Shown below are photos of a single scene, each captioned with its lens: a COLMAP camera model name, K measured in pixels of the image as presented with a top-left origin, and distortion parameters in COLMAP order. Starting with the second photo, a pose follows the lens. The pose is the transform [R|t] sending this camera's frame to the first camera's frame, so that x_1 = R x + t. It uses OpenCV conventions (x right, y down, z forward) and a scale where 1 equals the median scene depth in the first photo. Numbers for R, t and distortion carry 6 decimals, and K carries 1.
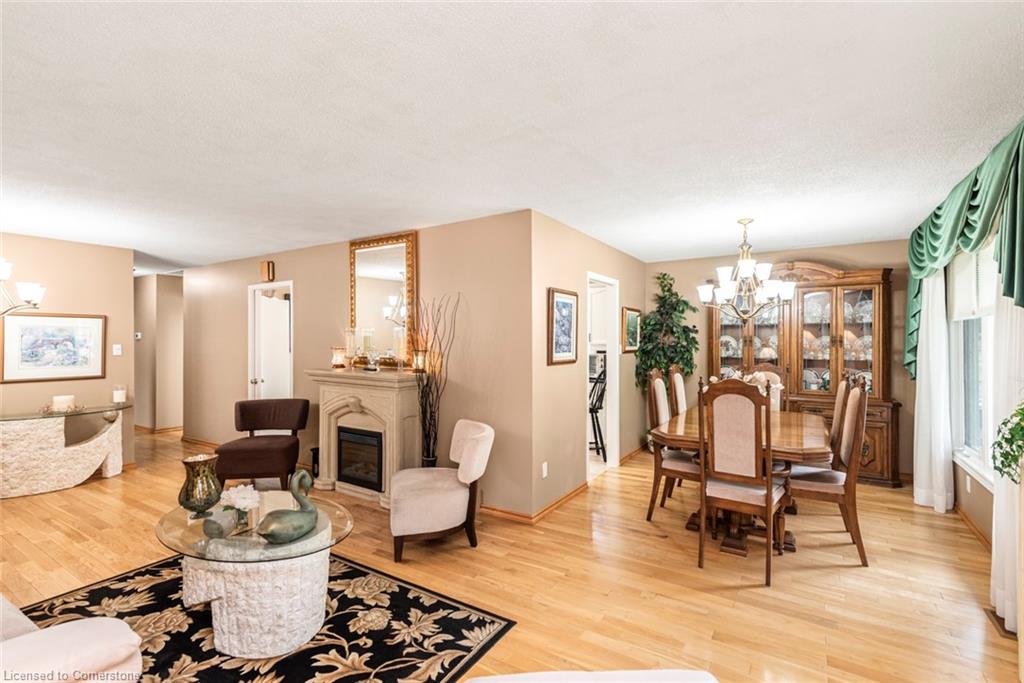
lens RADIAL K [[467.8, 0, 512.0], [0, 467.8, 341.5], [0, 0, 1]] dist [0.001320, 0.000039]
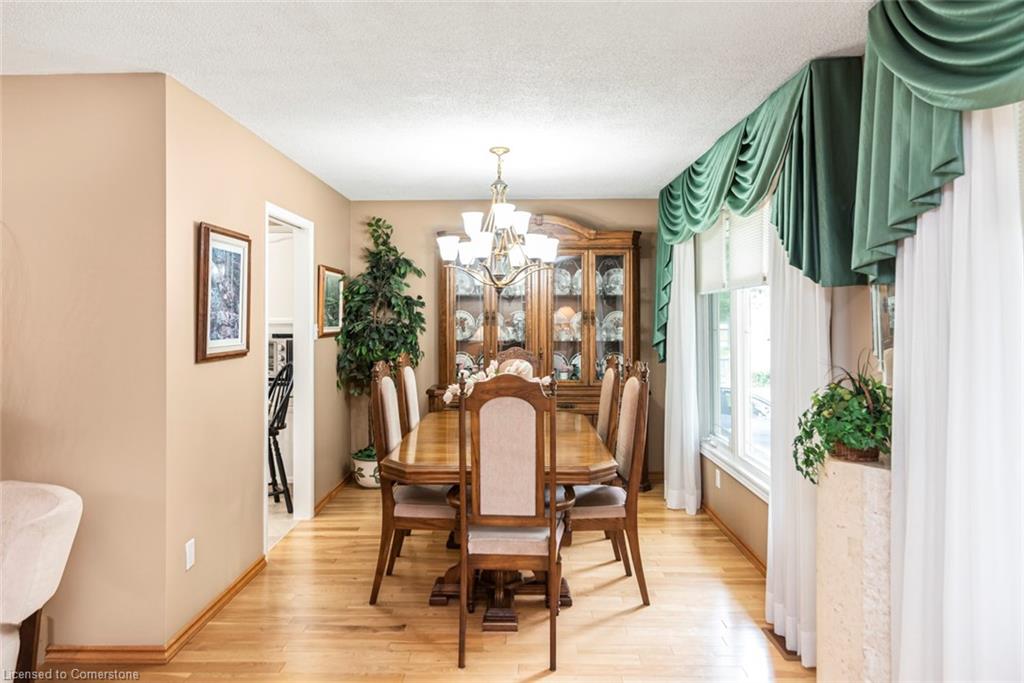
lens RADIAL K [[661.5, 0, 511.7], [0, 661.5, 310.2], [0, 0, 1]] dist [0.001414, -0.002238]
pose [[0.852489, 0.003480, 0.522733, -0.013366], [0.003381, 0.999920, -0.012171, -0.000296], [-0.522734, 0.012143, 0.852410, 0.124739]]
